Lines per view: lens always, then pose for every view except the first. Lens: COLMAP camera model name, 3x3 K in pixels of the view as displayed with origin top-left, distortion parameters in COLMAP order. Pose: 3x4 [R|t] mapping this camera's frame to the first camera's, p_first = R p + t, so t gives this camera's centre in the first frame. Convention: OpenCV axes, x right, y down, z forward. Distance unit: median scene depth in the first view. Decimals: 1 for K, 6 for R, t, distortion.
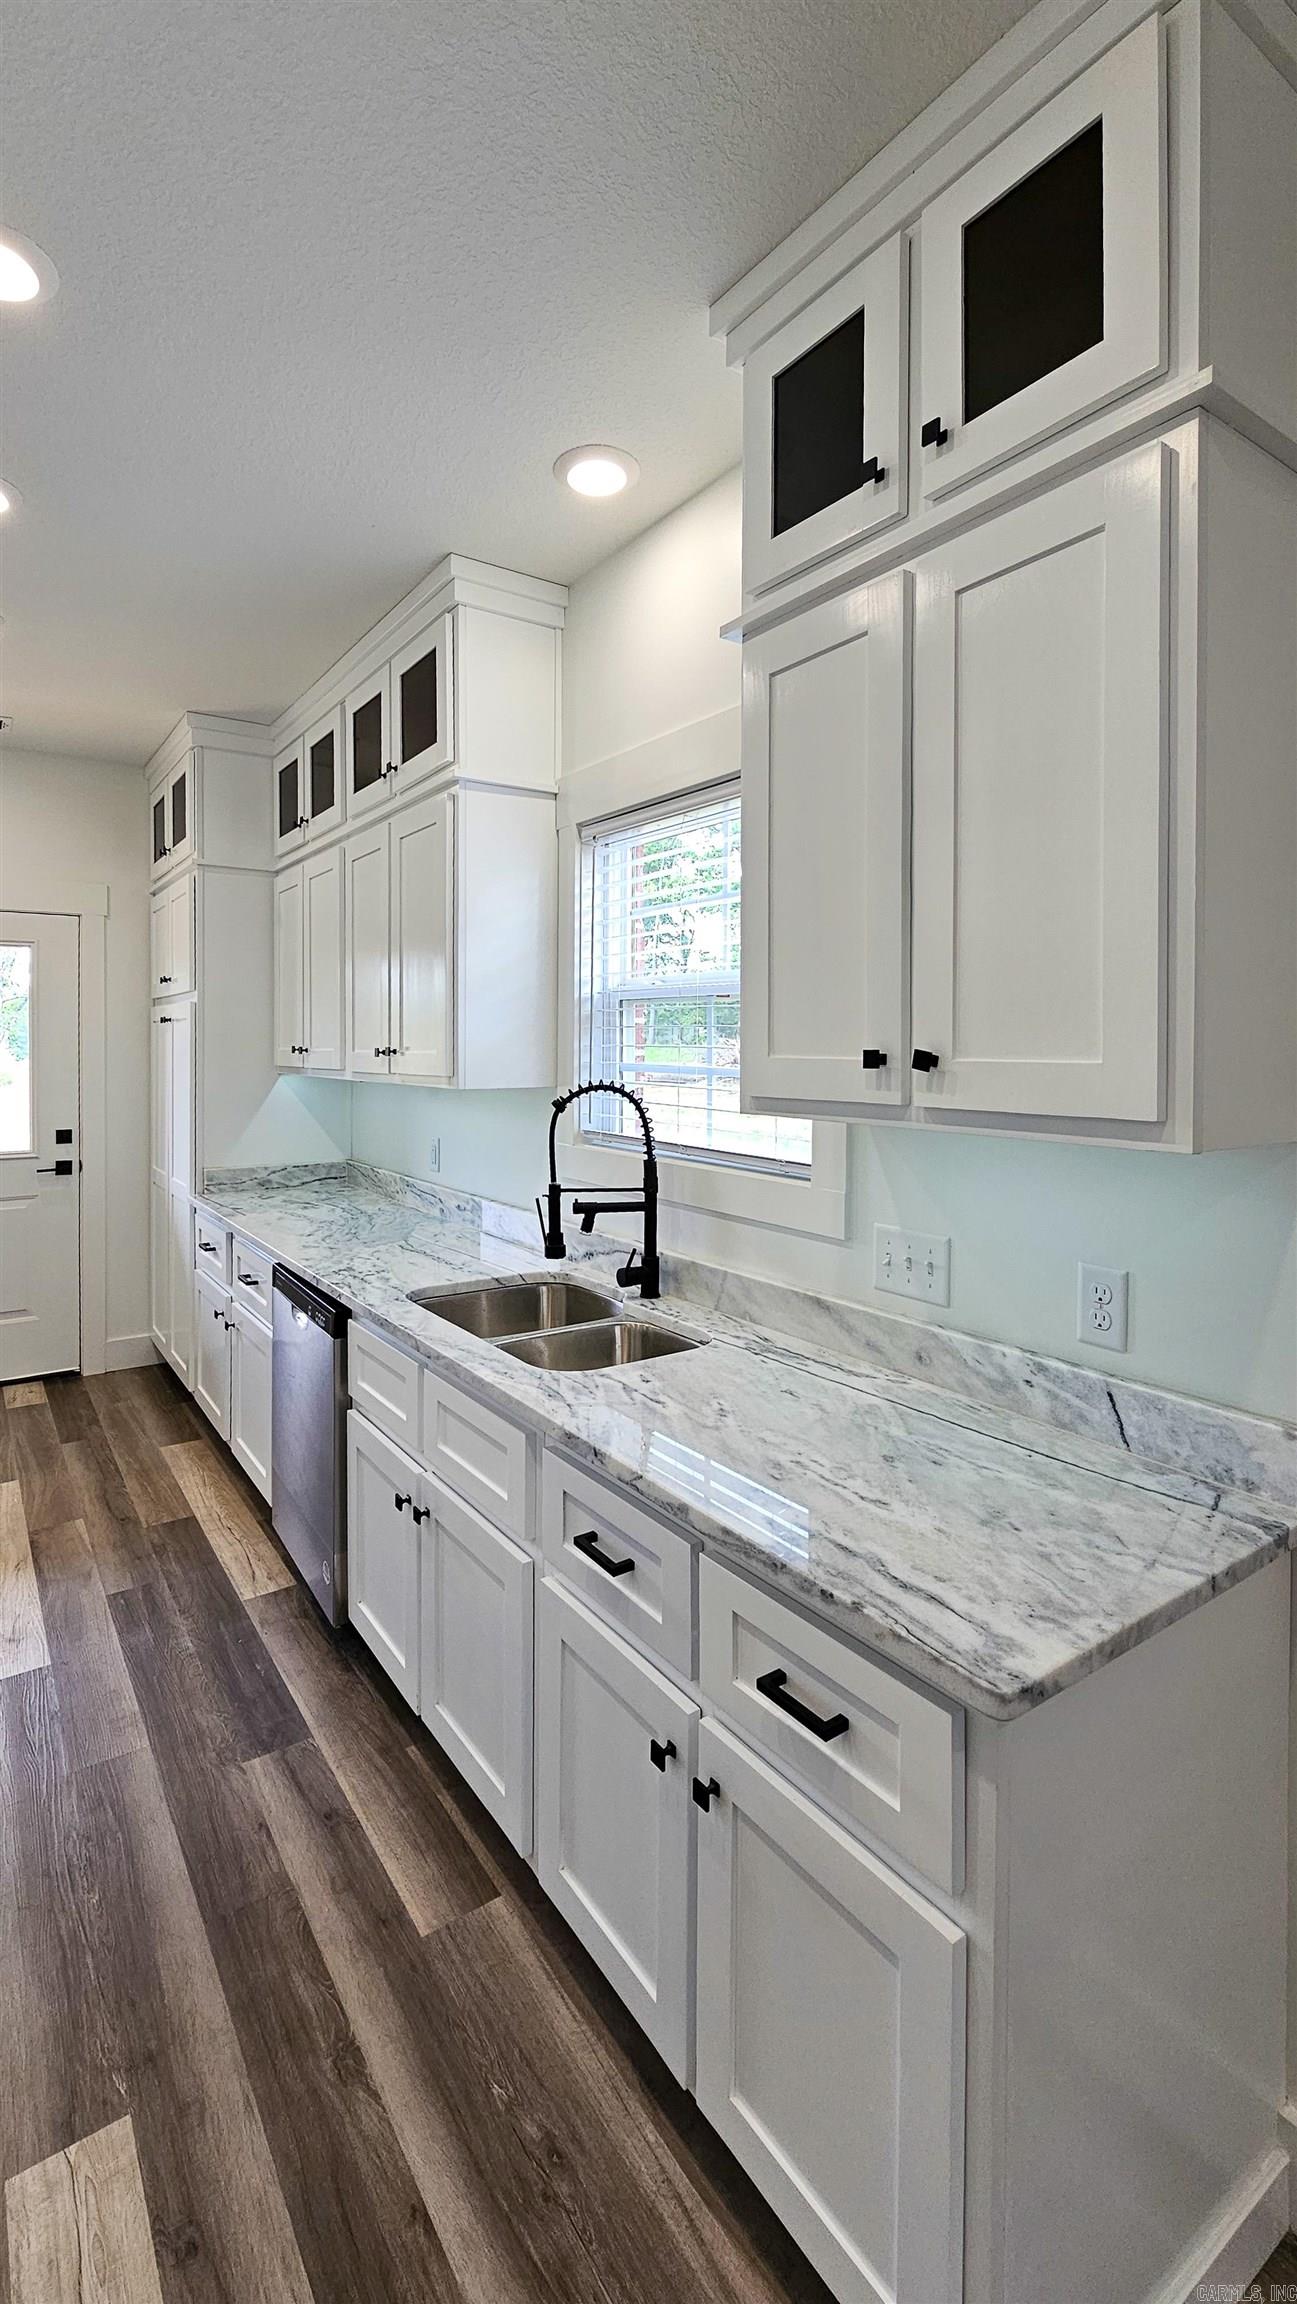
lens RADIAL K [[995.9, 0, 604.3], [0, 995.9, 1042.7], [0, 0, 1]] dist [-0.002132, -0.000123]
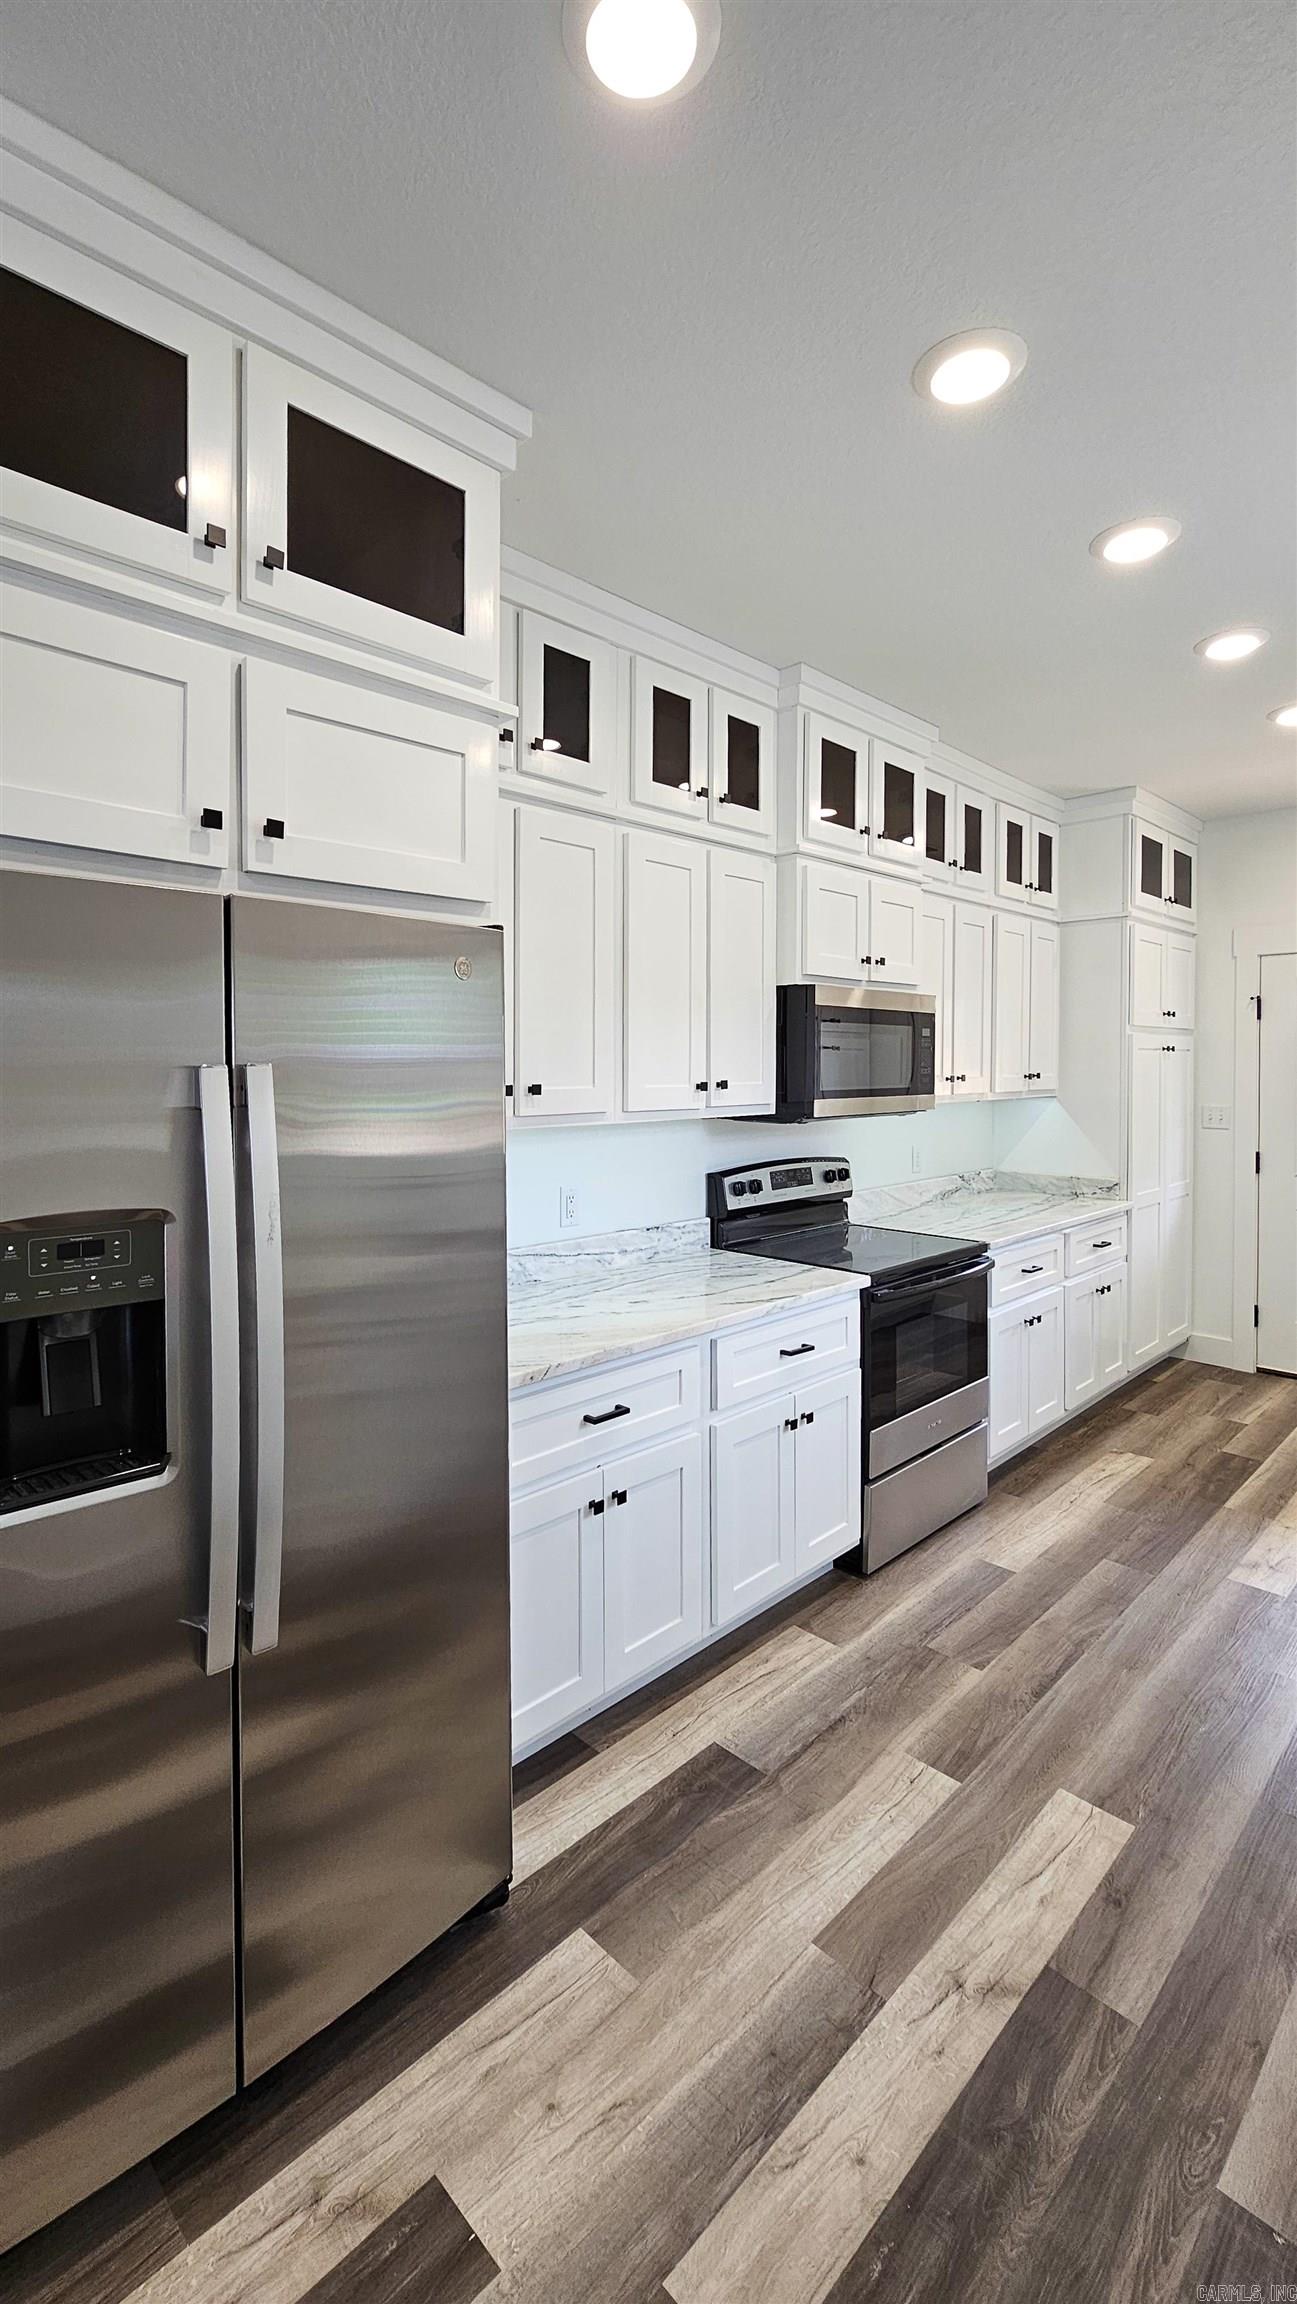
lens RADIAL K [[995.9, 0, 621.1], [0, 995.9, 1082.4], [0, 0, 1]] dist [-0.002132, -0.000123]
pose [[0.176889, 0.018063, -0.984065, 0.472752], [-0.002590, 0.999837, 0.017887, -0.006370], [0.984227, -0.000615, 0.176907, 0.014597]]
